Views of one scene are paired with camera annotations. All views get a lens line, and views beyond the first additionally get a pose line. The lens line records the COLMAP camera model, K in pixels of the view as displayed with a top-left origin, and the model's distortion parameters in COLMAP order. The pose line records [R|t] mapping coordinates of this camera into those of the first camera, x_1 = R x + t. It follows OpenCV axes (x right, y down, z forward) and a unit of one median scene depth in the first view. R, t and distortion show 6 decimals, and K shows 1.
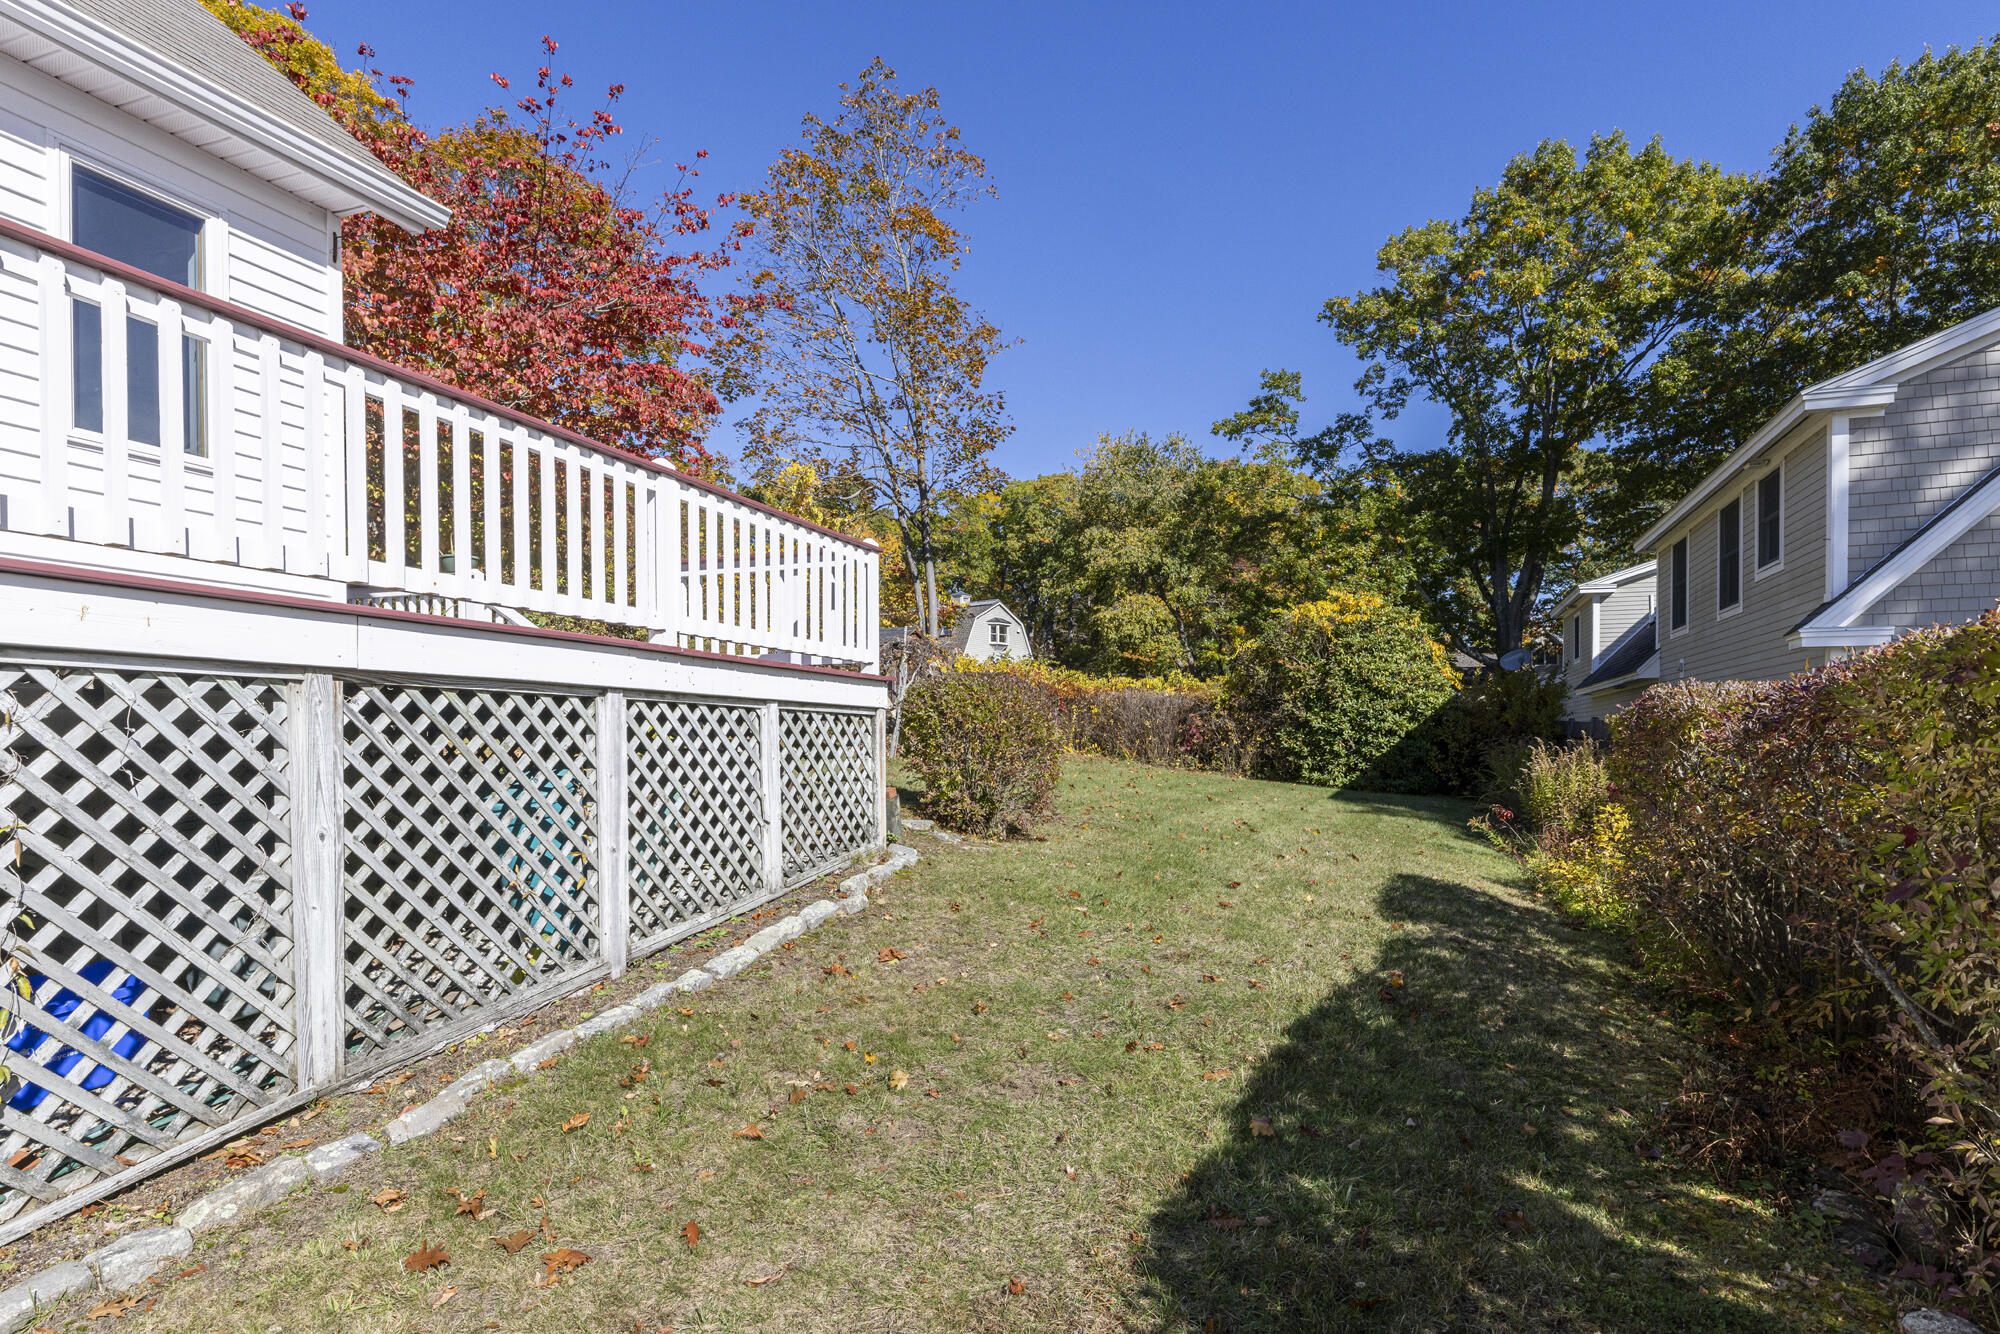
lens RADIAL K [[1080.1, 0, 1045.1], [0, 1080.1, 724.9], [0, 0, 1]] dist [-0.003455, -0.000380]
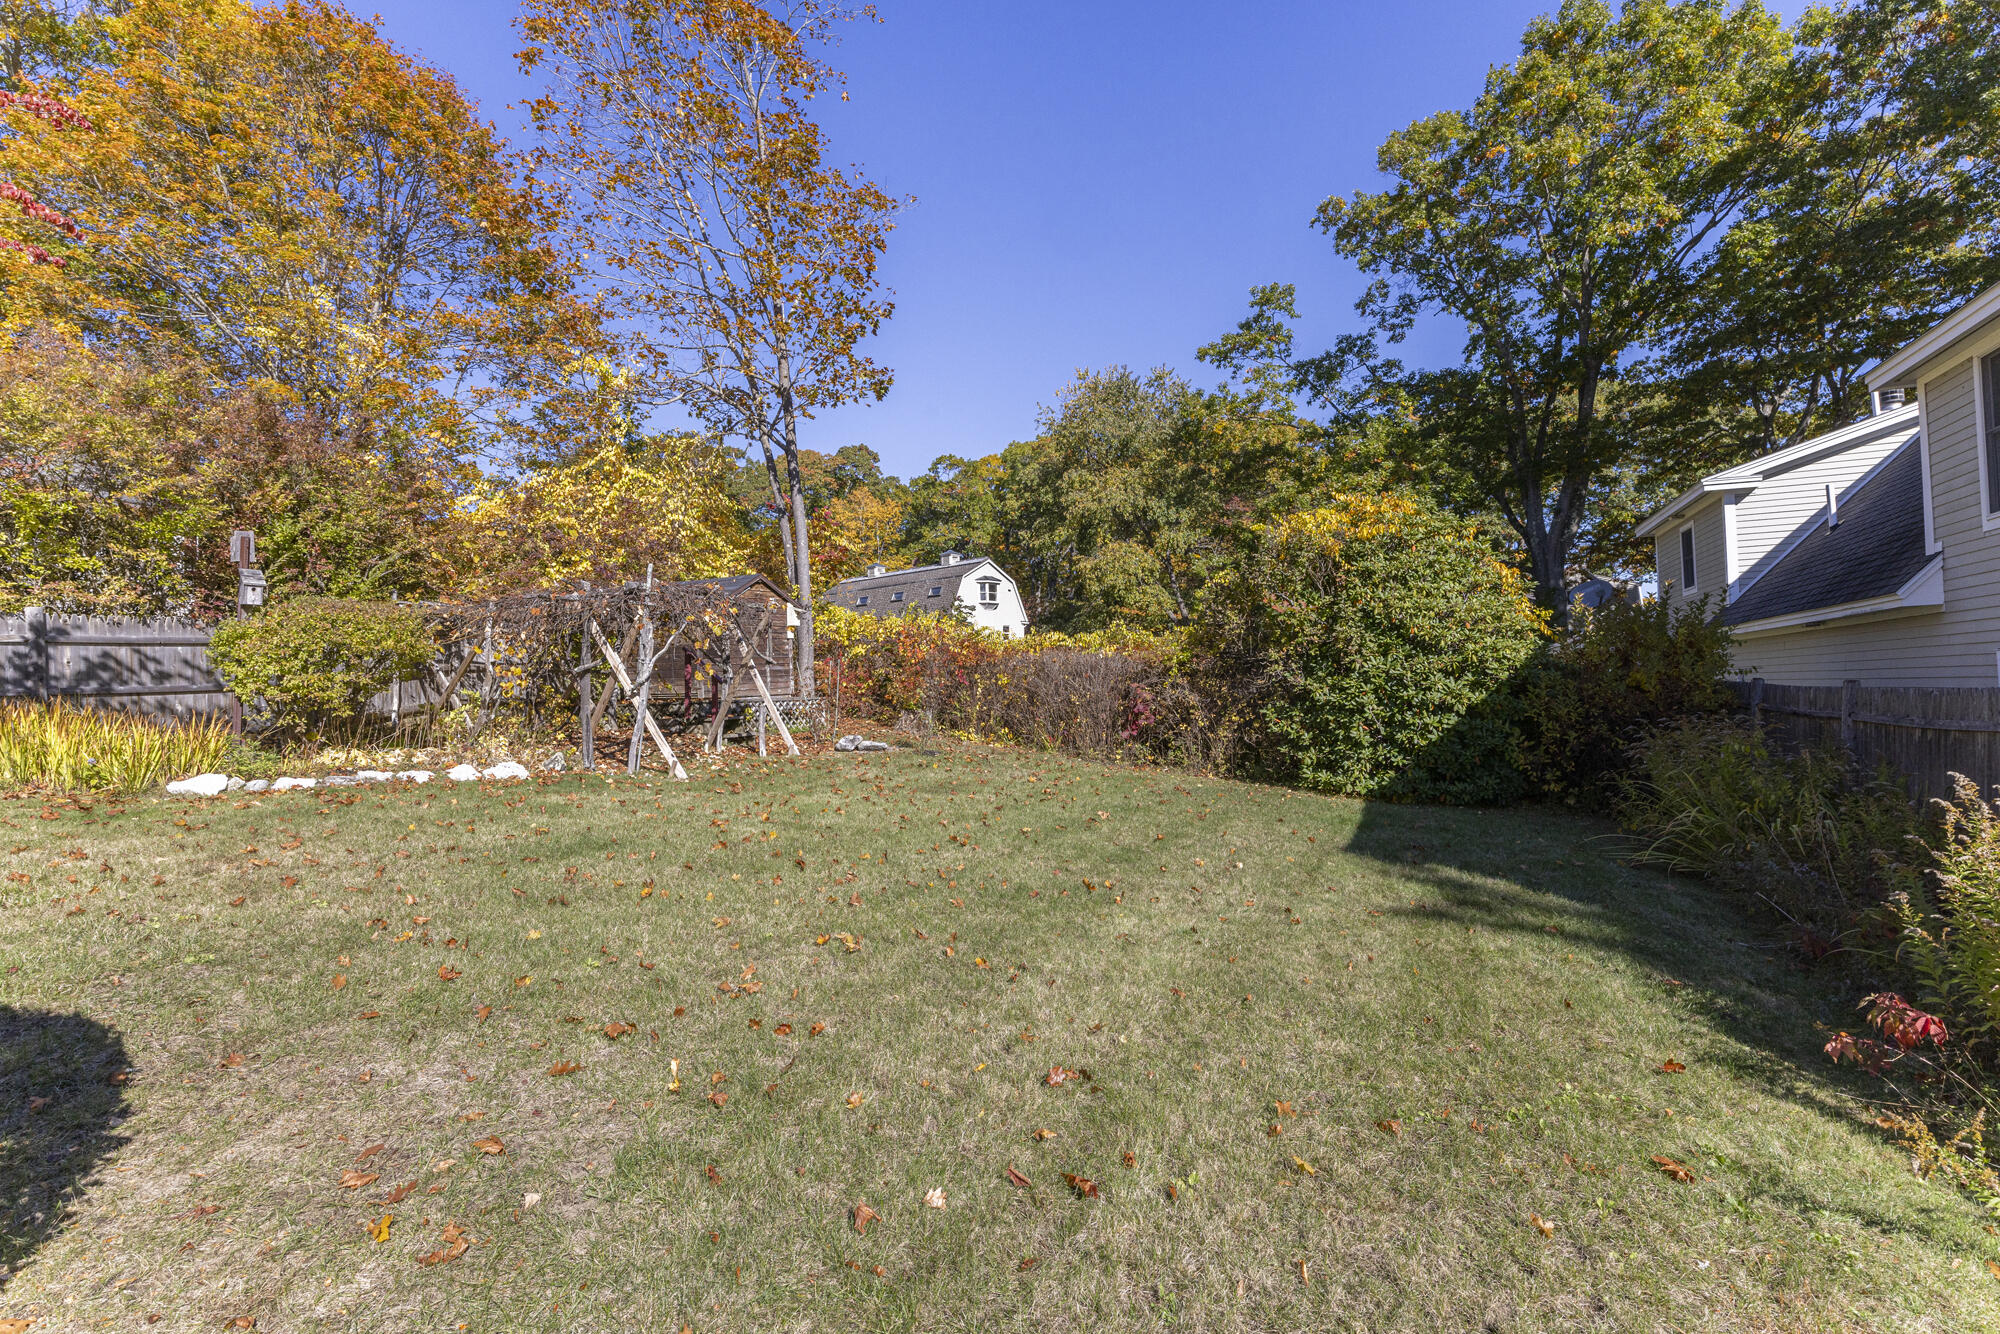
lens RADIAL K [[1028.8, 0, 996.0], [0, 1028.8, 646.0], [0, 0, 1]] dist [0.002708, 0.000709]
pose [[0.997389, -0.030317, -0.065544, 0.038857], [0.028023, 0.998971, -0.035647, -0.005572], [0.066558, 0.033717, 0.997213, 0.147237]]
